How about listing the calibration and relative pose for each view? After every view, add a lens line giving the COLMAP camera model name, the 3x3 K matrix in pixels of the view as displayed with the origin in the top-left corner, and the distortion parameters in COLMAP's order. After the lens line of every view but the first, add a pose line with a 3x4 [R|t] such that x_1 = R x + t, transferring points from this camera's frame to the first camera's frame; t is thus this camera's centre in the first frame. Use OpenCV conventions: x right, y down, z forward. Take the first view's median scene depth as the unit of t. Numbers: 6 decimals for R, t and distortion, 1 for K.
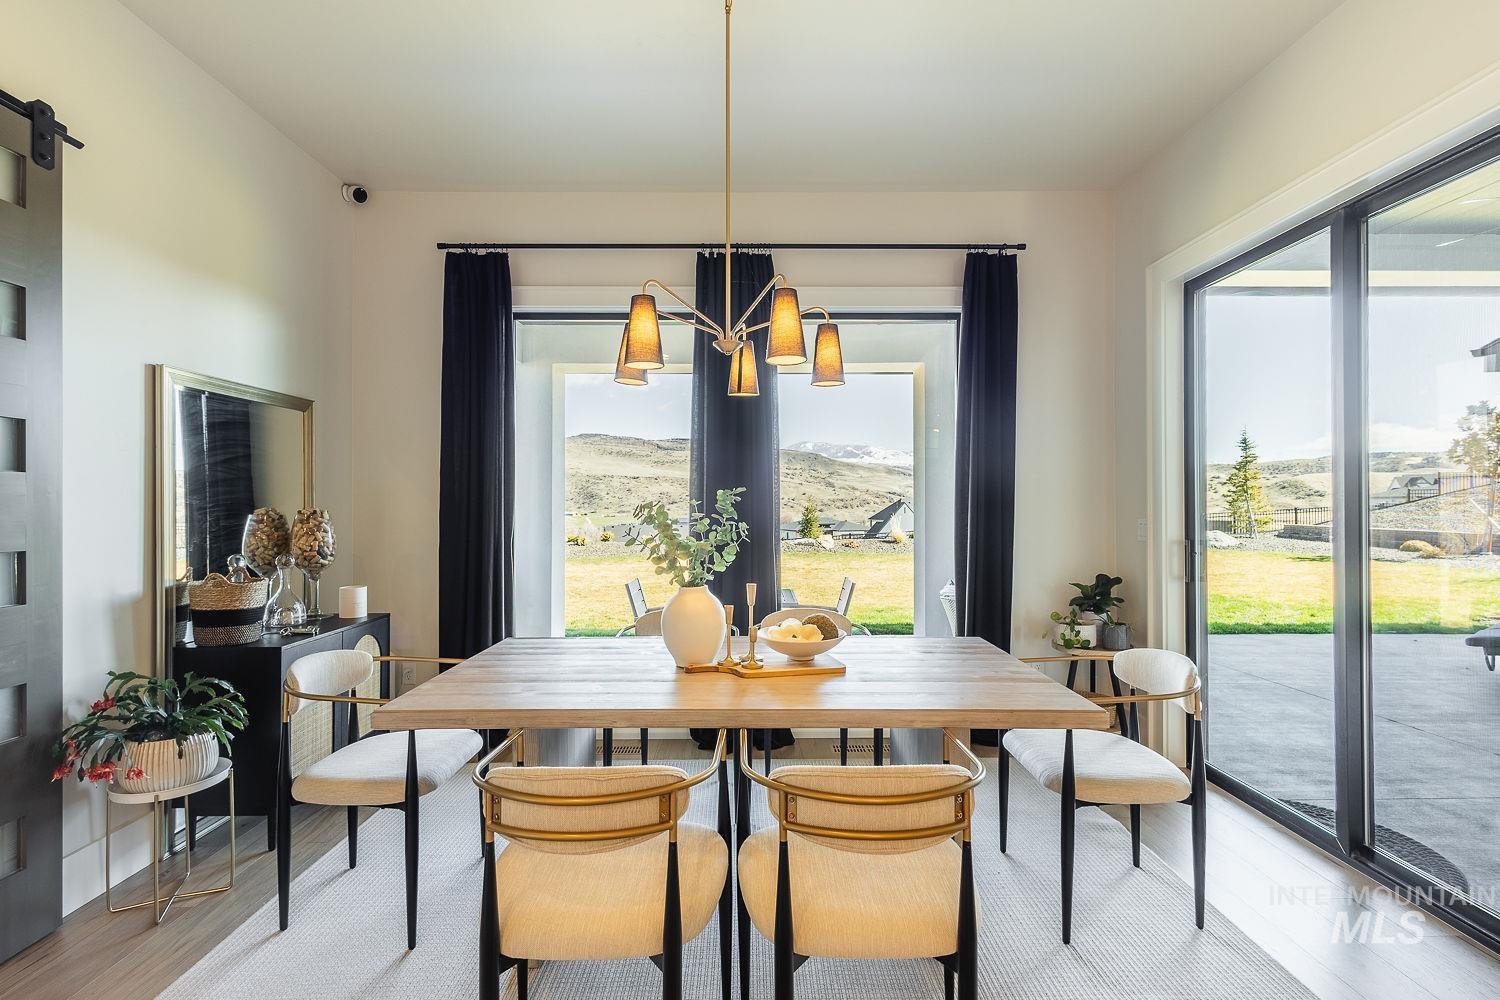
lens RADIAL K [[692.9, 0, 750.0], [0, 692.9, 500.0], [0, 0, 1]] dist [0.006256, -0.000583]
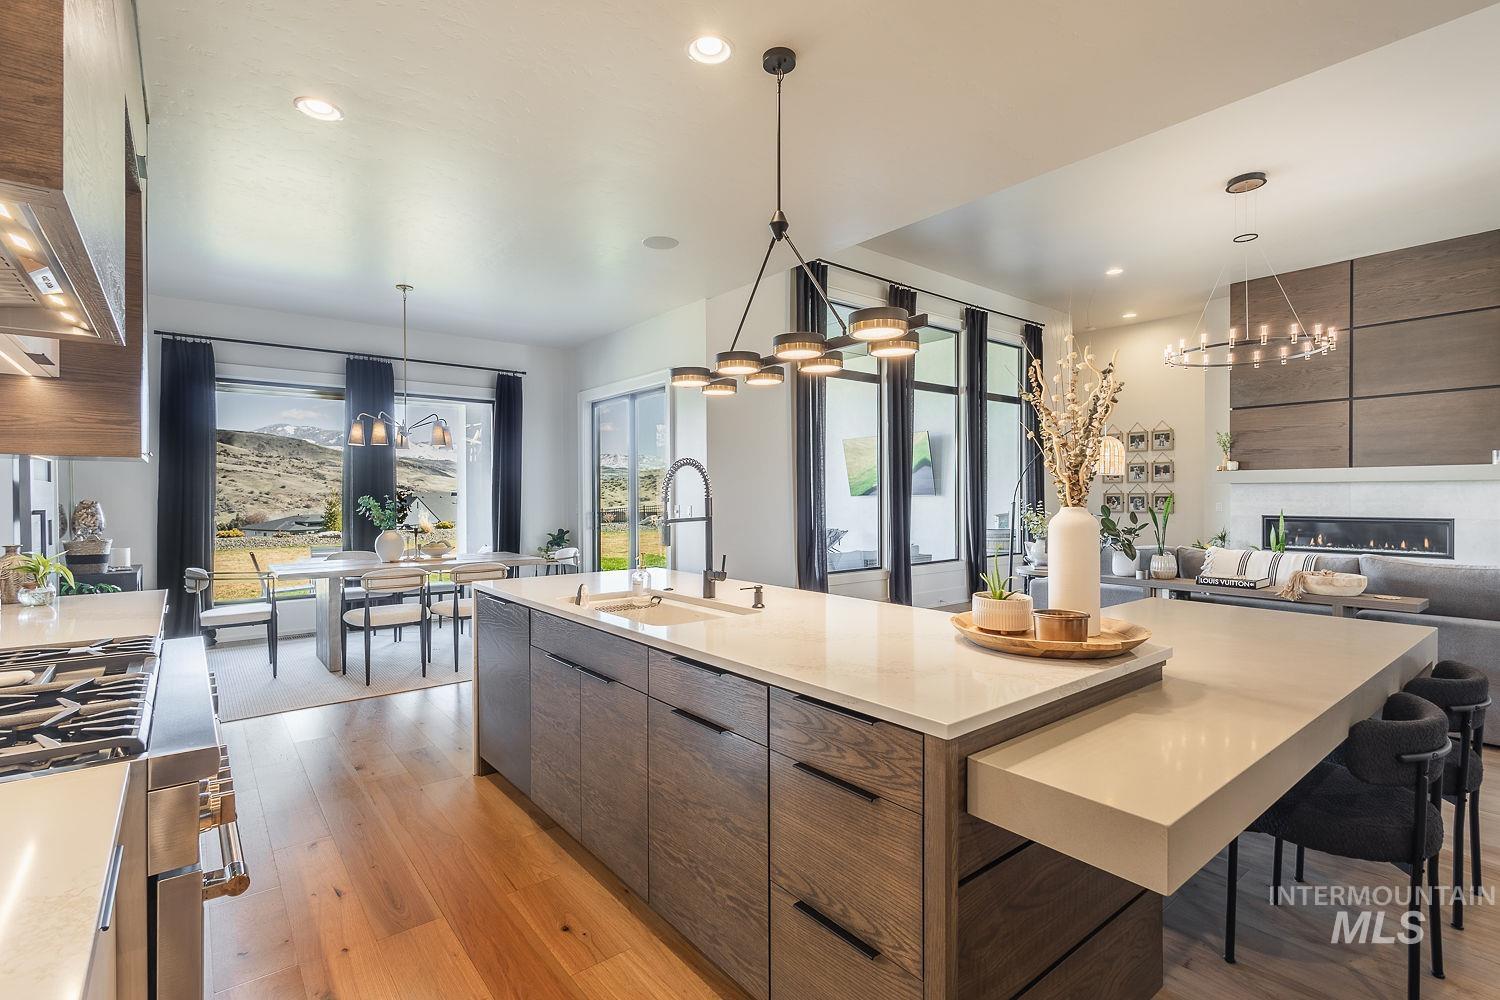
lens RADIAL K [[702.4, 0, 745.3], [0, 702.4, 502.0], [0, 0, 1]] dist [0.001718, -0.000333]
pose [[0.789027, -0.005858, 0.614331, -0.390697], [-0.000742, 0.999945, 0.010489, -0.000755], [-0.614358, -0.008732, 0.788979, -1.098816]]
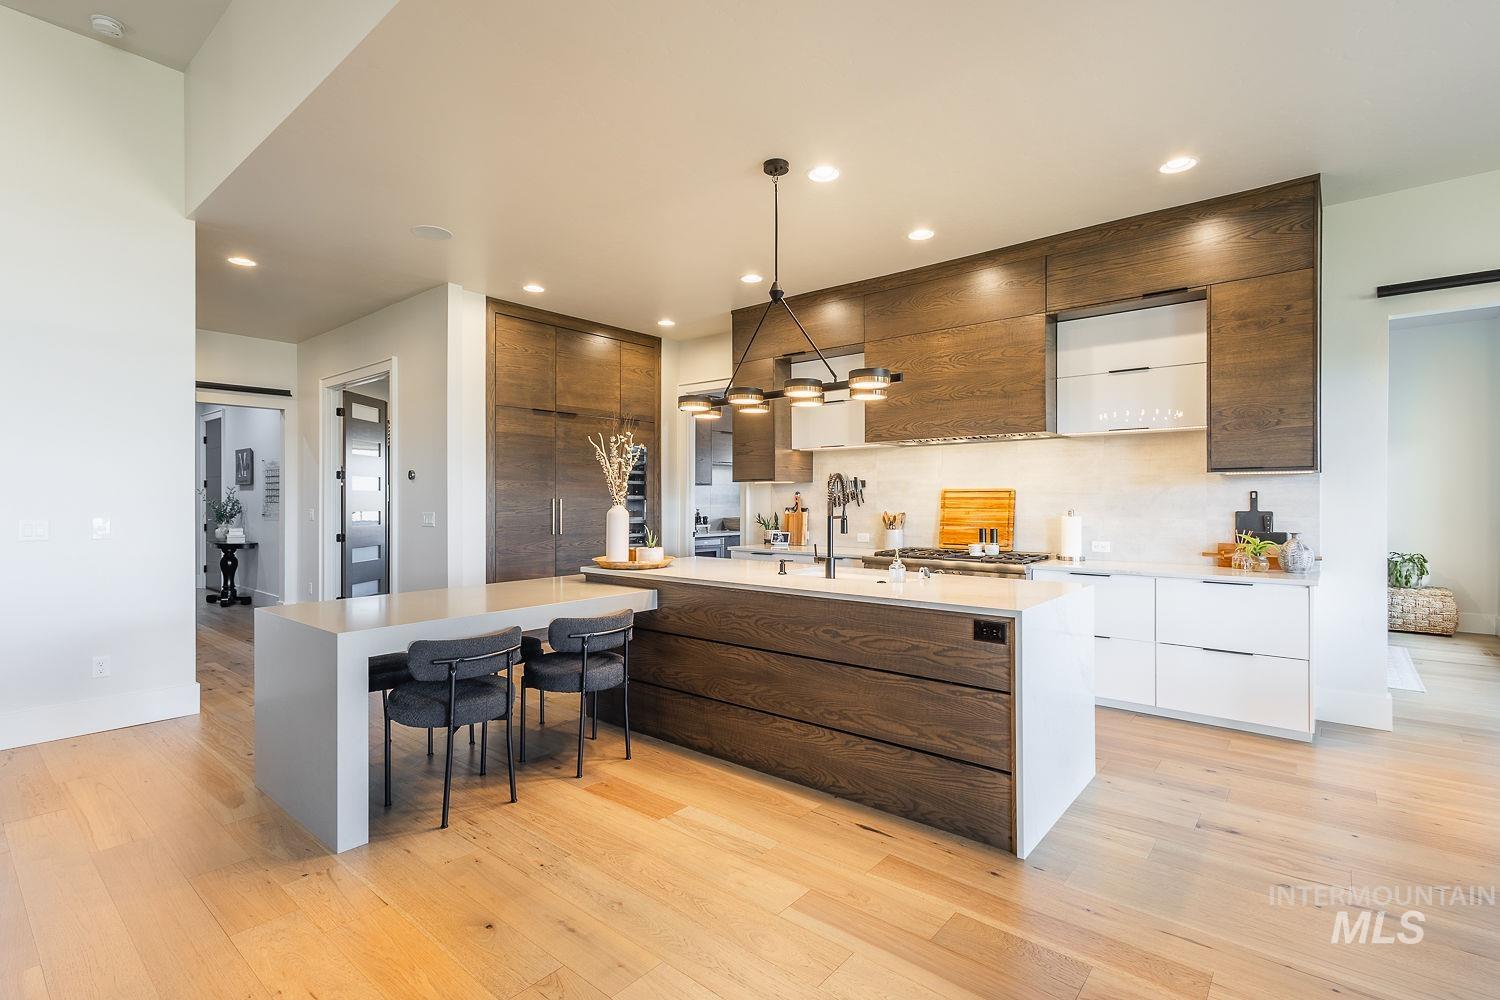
lens RADIAL K [[692.9, 0, 750.0], [0, 692.9, 500.0], [0, 0, 1]] dist [0.006256, -0.000583]
pose [[-0.650775, 0.003566, -0.759262, 0.864928], [0.004386, 0.999990, 0.000937, -0.001552], [0.759258, -0.002721, -0.650784, 0.083069]]
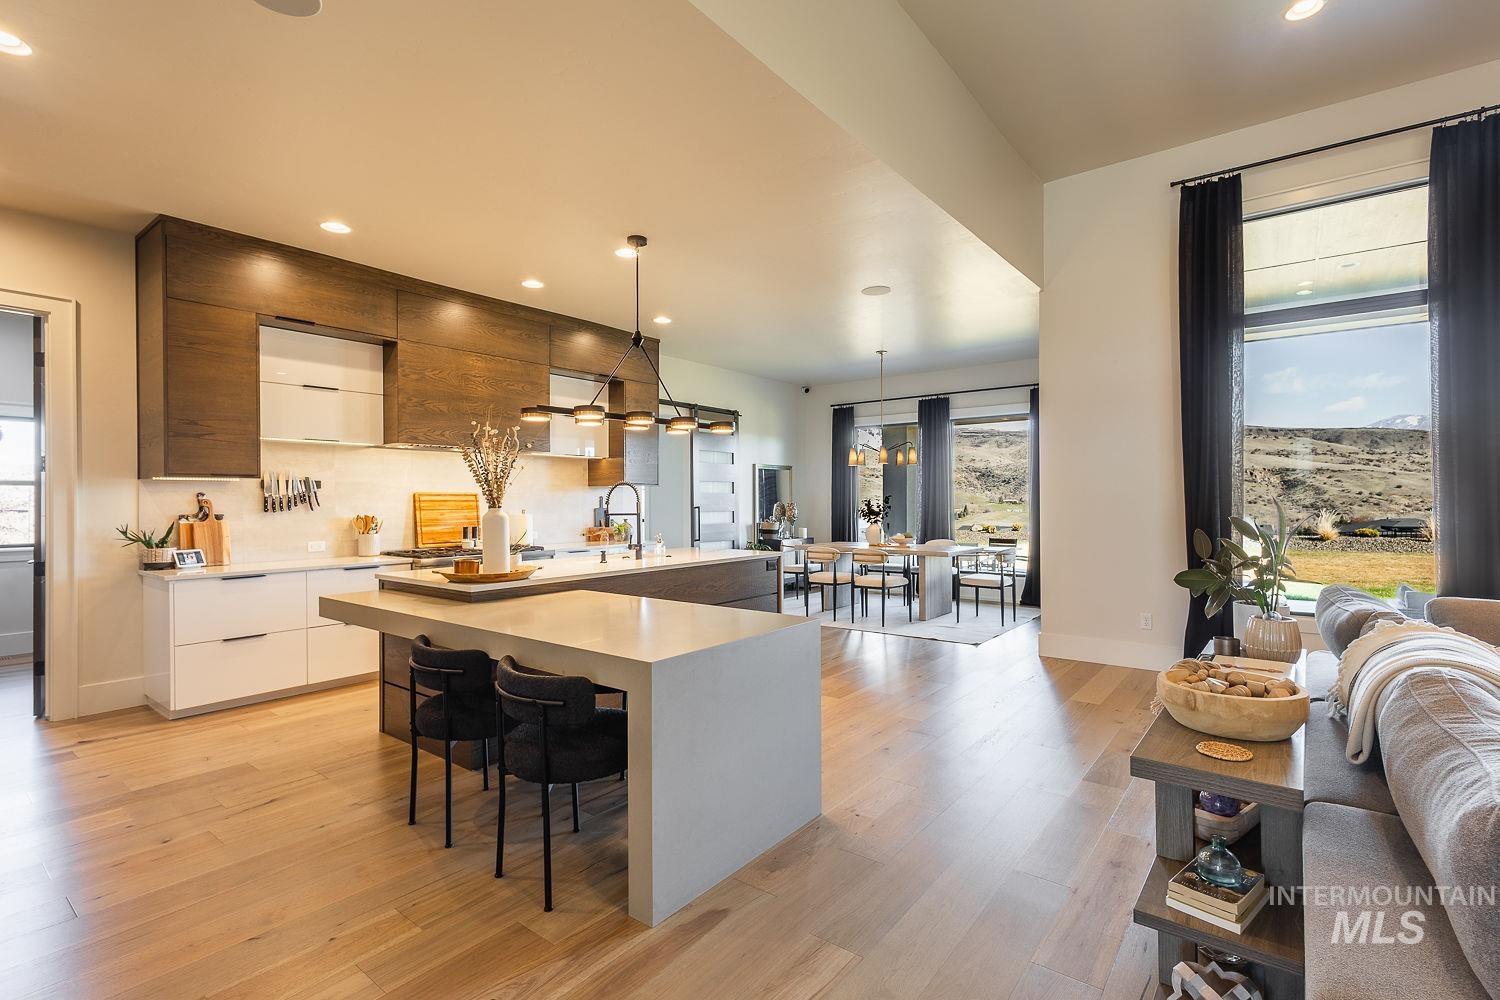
lens RADIAL K [[697.8, 0, 750.0], [0, 697.8, 500.0], [0, 0, 1]] dist [0.007915, -0.000069]
pose [[0.779736, -0.002982, -0.626101, 1.040564], [0.005530, 0.999982, 0.002124, -0.003569], [0.626084, -0.005118, 0.779739, -1.366749]]
